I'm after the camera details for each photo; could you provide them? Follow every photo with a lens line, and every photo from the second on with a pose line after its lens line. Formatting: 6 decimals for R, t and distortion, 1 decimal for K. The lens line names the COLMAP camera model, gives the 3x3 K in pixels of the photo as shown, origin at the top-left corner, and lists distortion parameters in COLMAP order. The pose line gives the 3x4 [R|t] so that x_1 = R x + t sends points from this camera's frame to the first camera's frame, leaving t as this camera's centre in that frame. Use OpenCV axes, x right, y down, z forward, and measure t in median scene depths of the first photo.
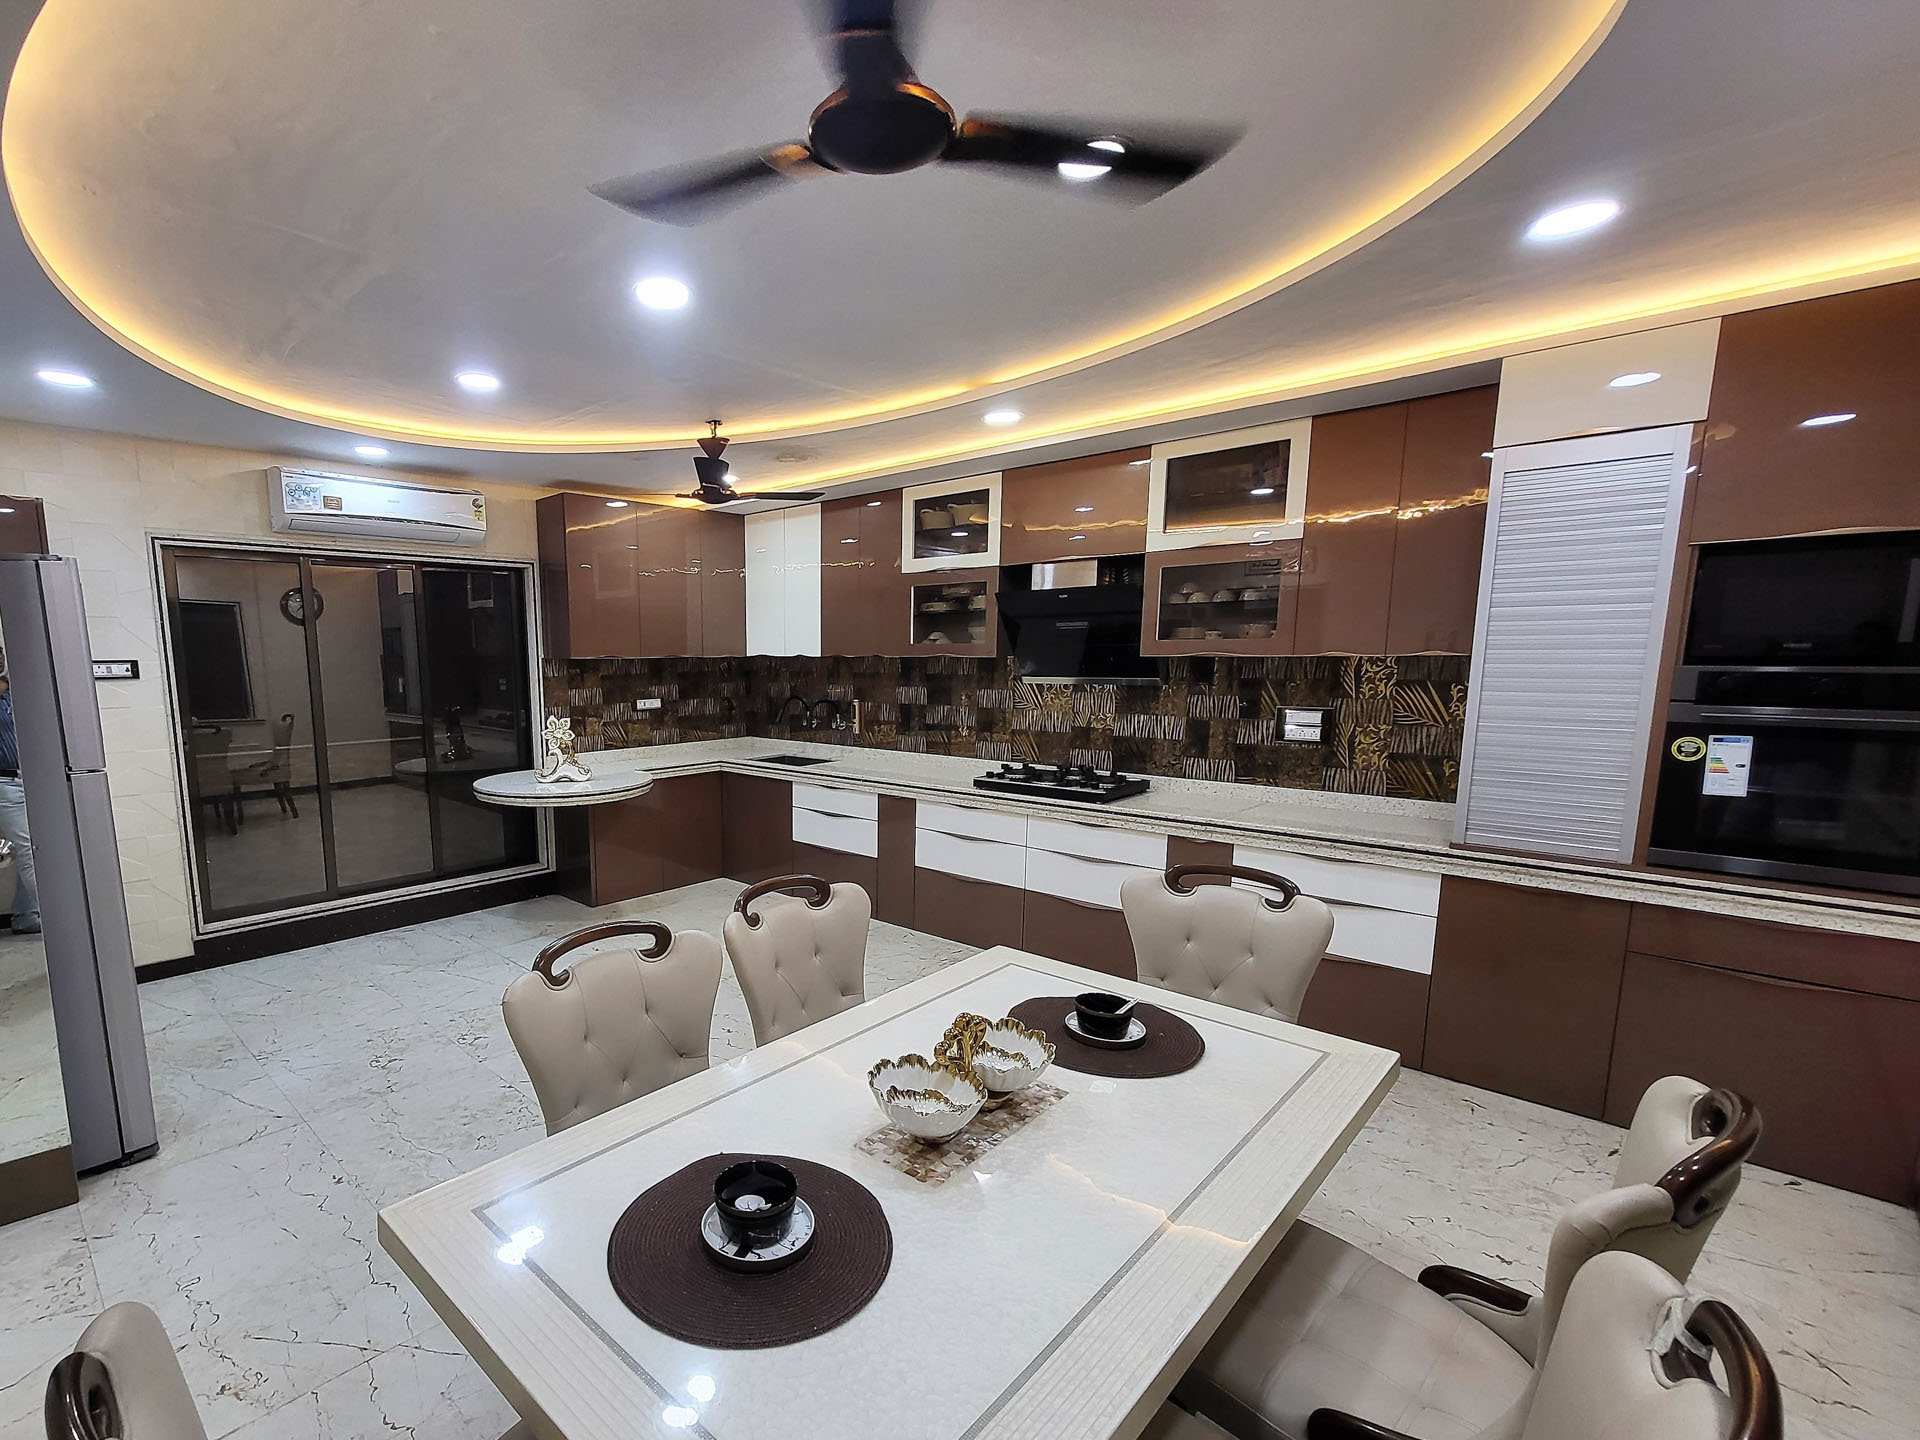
lens RADIAL K [[888.3, 0, 784.7], [0, 888.3, 776.6], [0, 0, 1]] dist [0.001785, -0.002268]
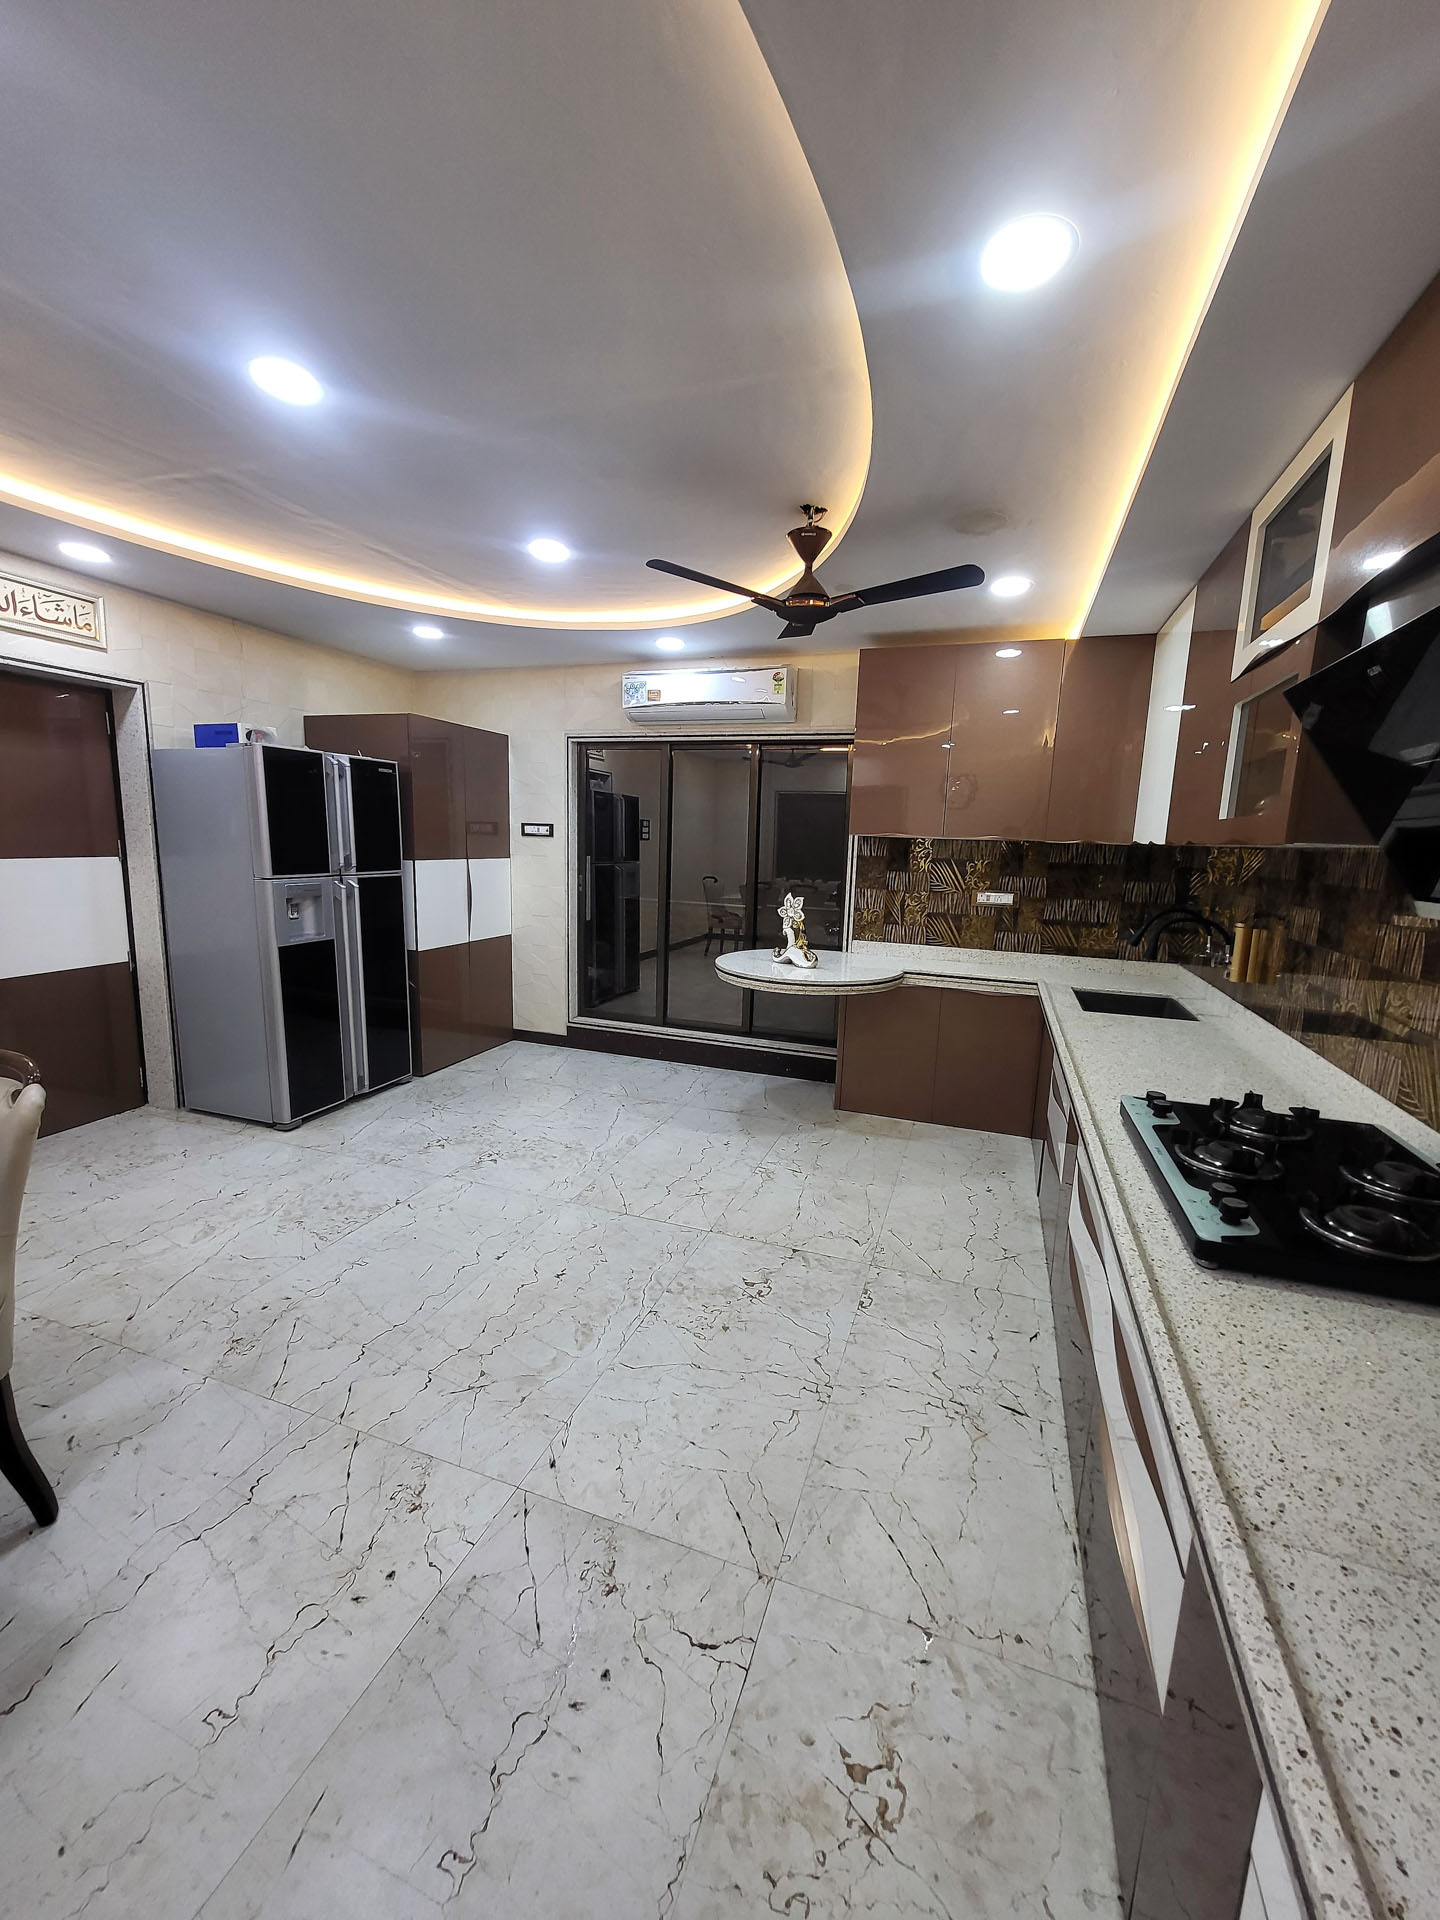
lens RADIAL K [[752.2, 0, 736.8], [0, 752.2, 962.7], [0, 0, 1]] dist [-0.002638, 0.000558]
pose [[0.462021, 0.169627, -0.870496, 0.513798], [-0.159650, 0.981412, 0.106505, -0.089051], [0.872381, 0.089767, 0.480514, 0.701763]]
